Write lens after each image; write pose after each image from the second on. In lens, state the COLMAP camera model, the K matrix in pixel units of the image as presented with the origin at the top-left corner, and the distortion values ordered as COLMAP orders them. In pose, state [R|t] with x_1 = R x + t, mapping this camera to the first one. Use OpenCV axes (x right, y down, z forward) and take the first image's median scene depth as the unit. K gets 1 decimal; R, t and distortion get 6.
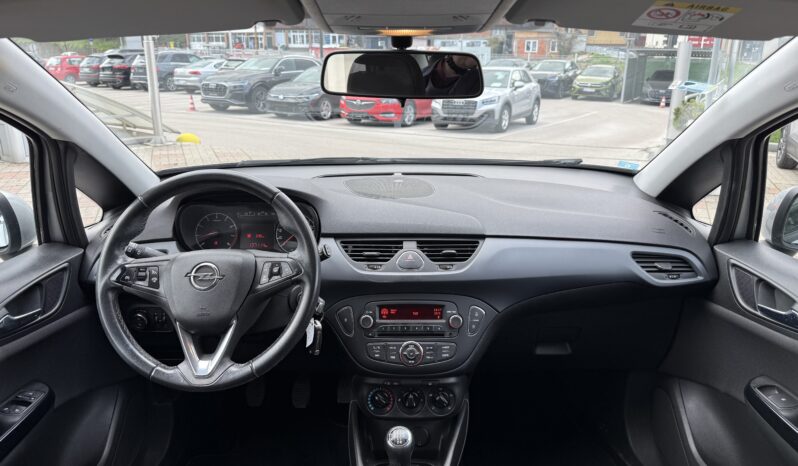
lens RADIAL K [[588.9, 0, 399.0], [0, 588.9, 233.0], [0, 0, 1]] dist [-0.000156, 0.000080]
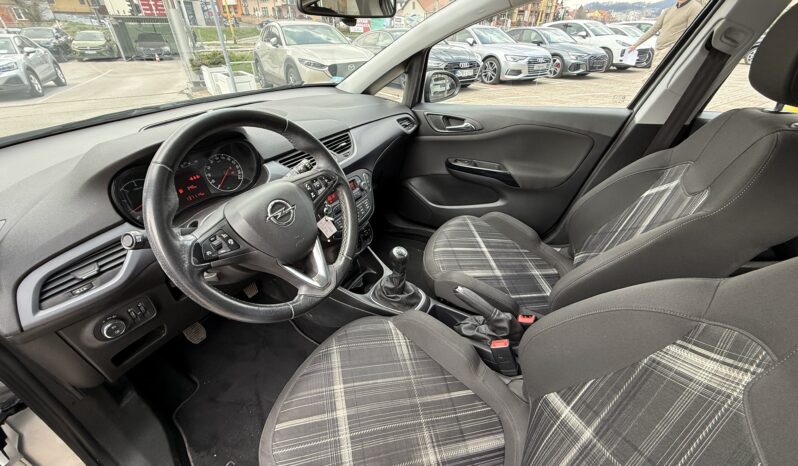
lens RADIAL K [[332.2, 0, 399.0], [0, 332.2, 233.0], [0, 0, 1]] dist [-0.000994, -0.000169]
pose [[0.486218, -0.466578, 0.738848, -0.087311], [0.255074, 0.884479, 0.390685, -0.009599], [-0.835781, -0.001497, 0.549061, 0.061743]]
